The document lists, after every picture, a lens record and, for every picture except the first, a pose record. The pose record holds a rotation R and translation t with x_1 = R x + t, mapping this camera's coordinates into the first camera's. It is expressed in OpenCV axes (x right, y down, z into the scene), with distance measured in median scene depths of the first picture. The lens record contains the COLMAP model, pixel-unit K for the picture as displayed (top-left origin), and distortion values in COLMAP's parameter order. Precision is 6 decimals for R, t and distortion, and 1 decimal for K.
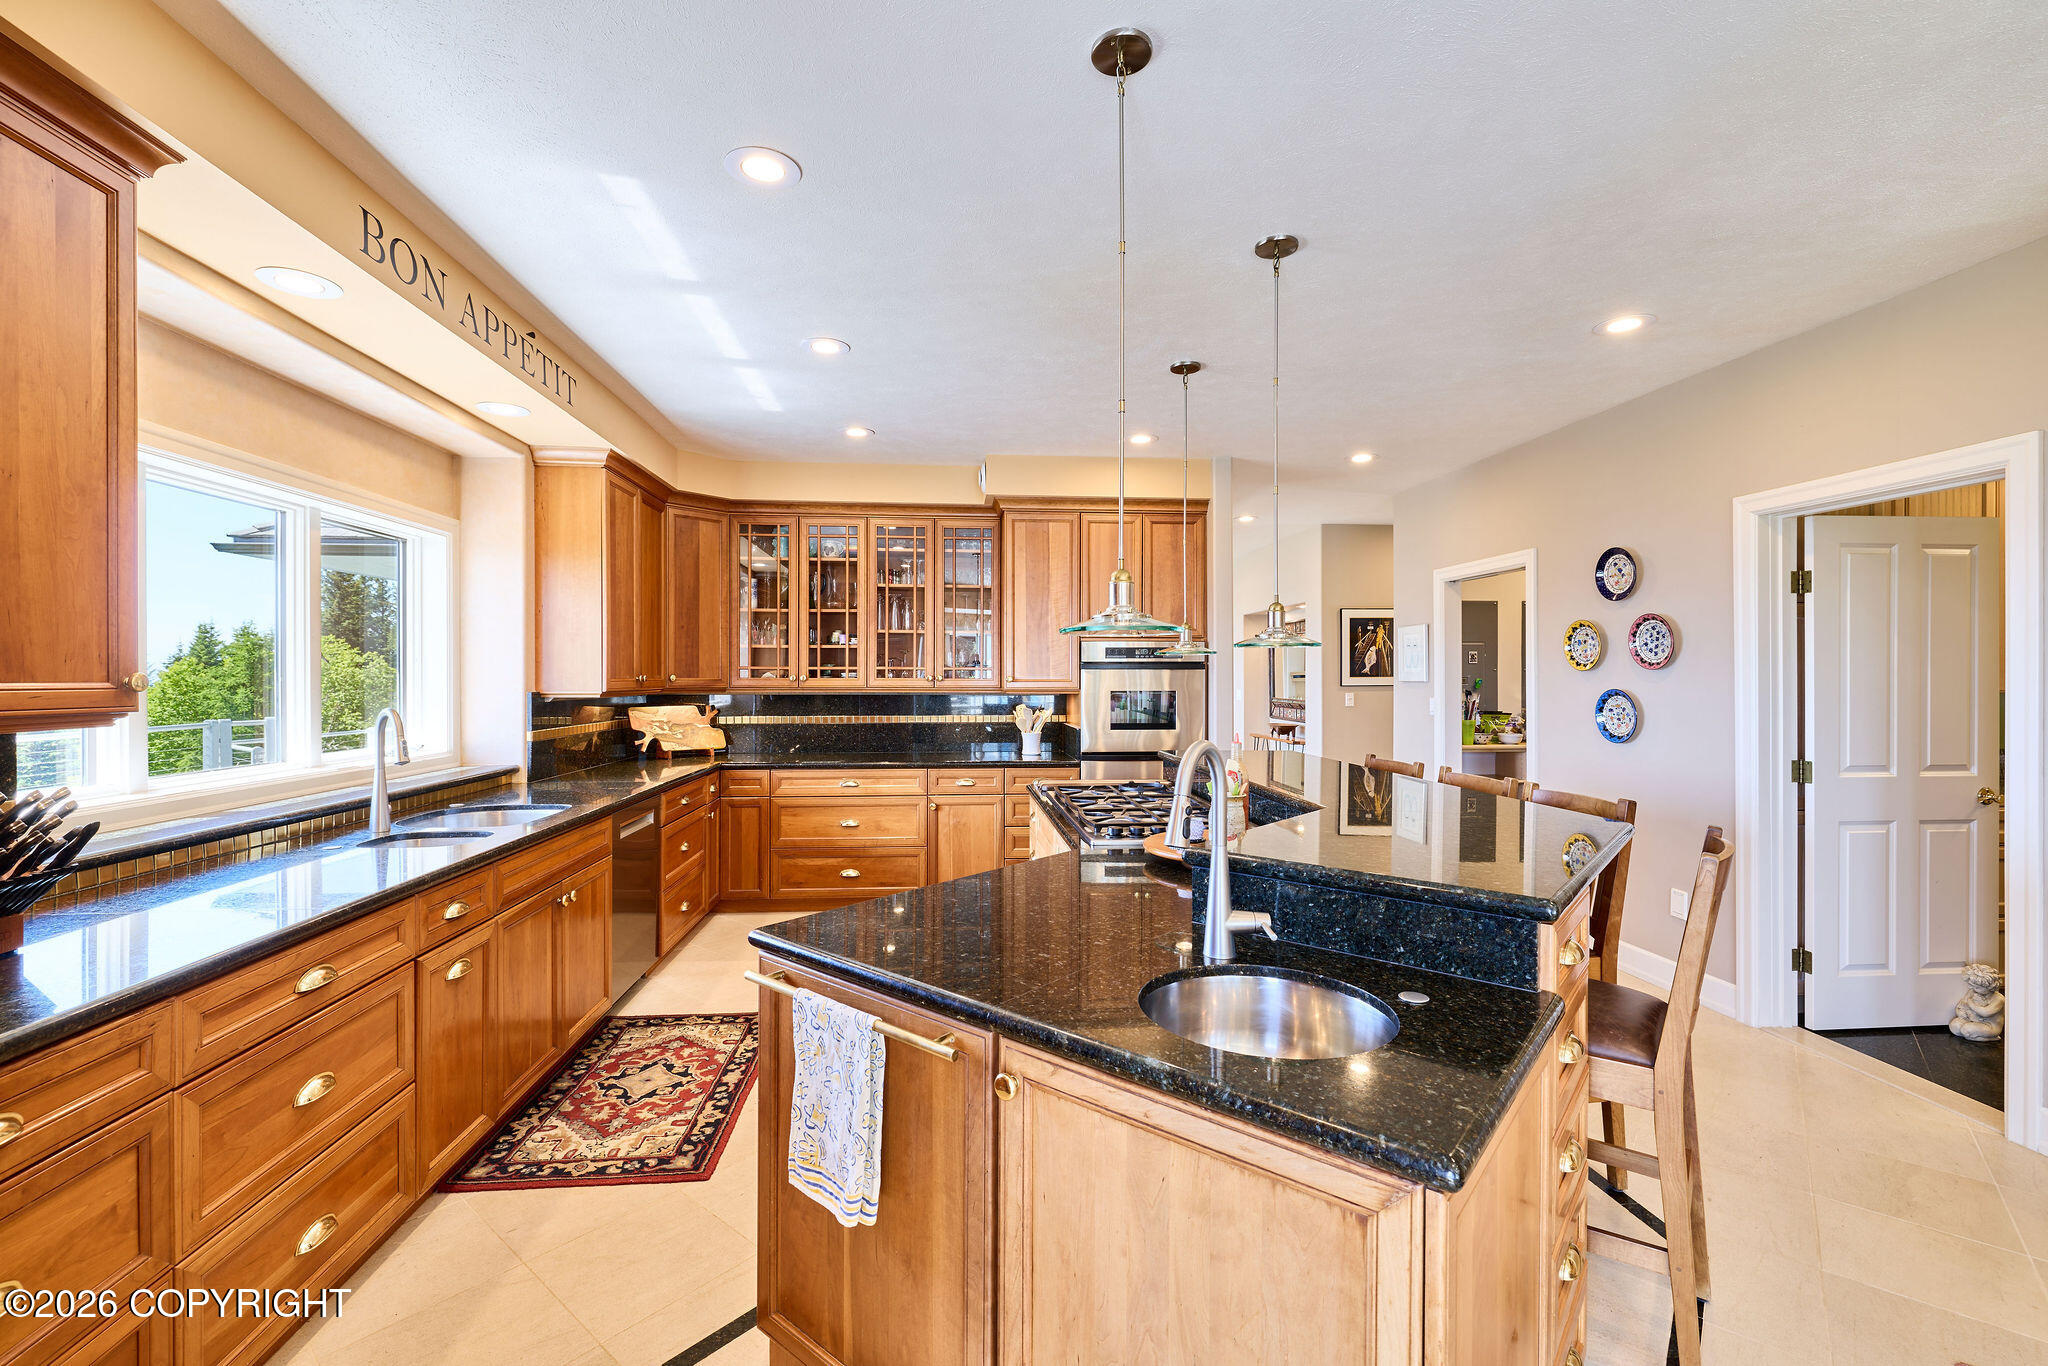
lens RADIAL K [[879.8, 0, 1015.9], [0, 879.8, 676.0], [0, 0, 1]] dist [-0.004695, -0.000262]
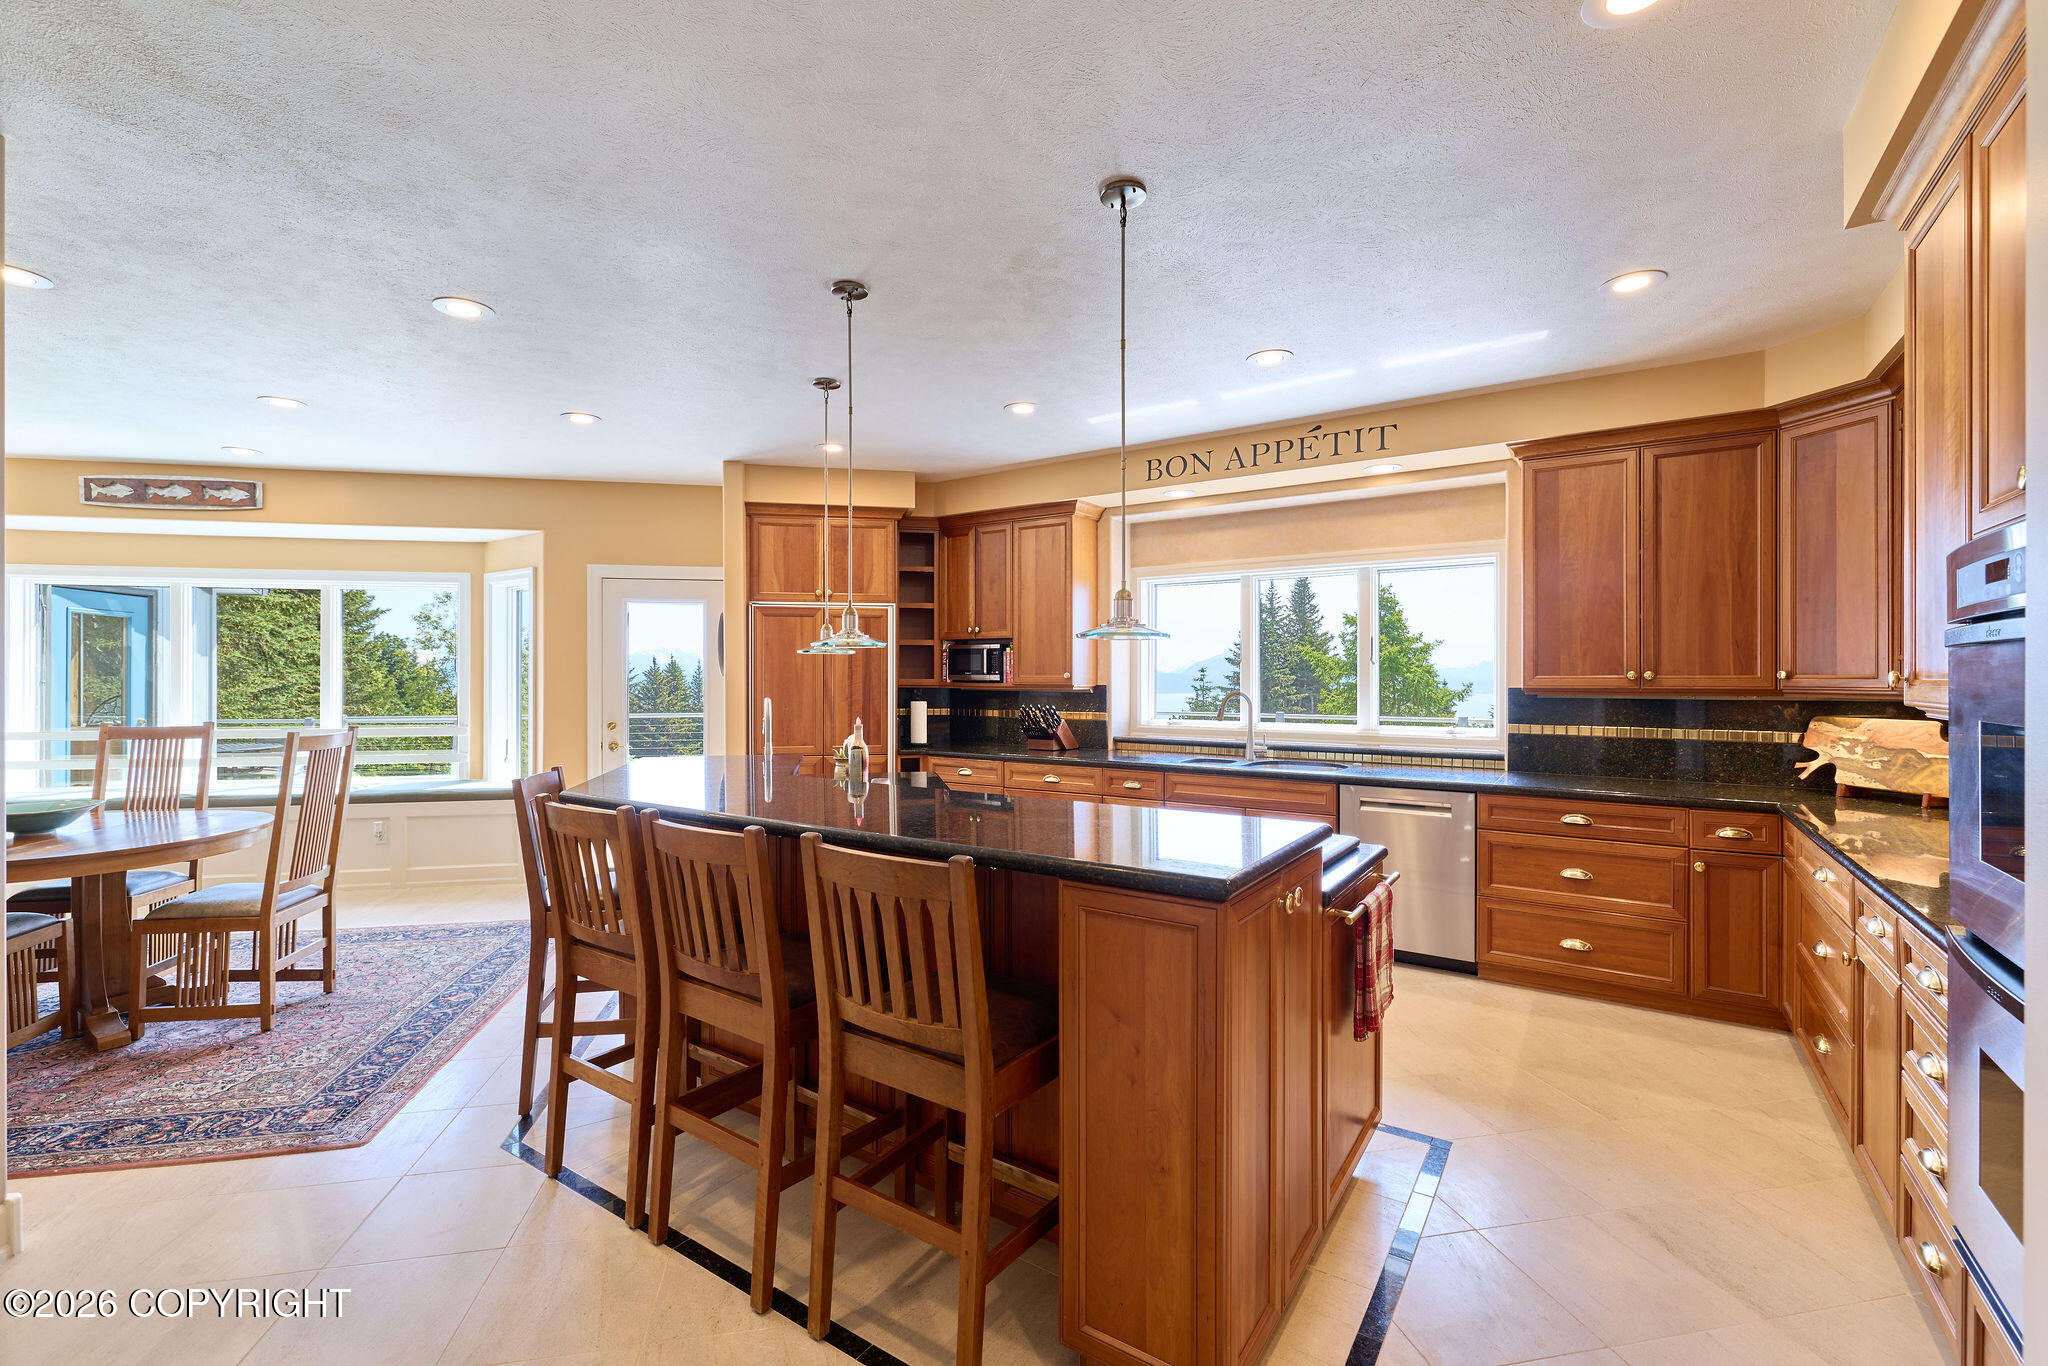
lens RADIAL K [[867.1, 0, 1026.1], [0, 867.1, 674.7], [0, 0, 1]] dist [0.002029, 0.000109]
pose [[-0.621050, 0.007445, -0.783736, 0.560362], [0.003640, 0.999971, 0.006615, -0.005427], [0.783763, 0.001255, -0.621059, 1.023223]]
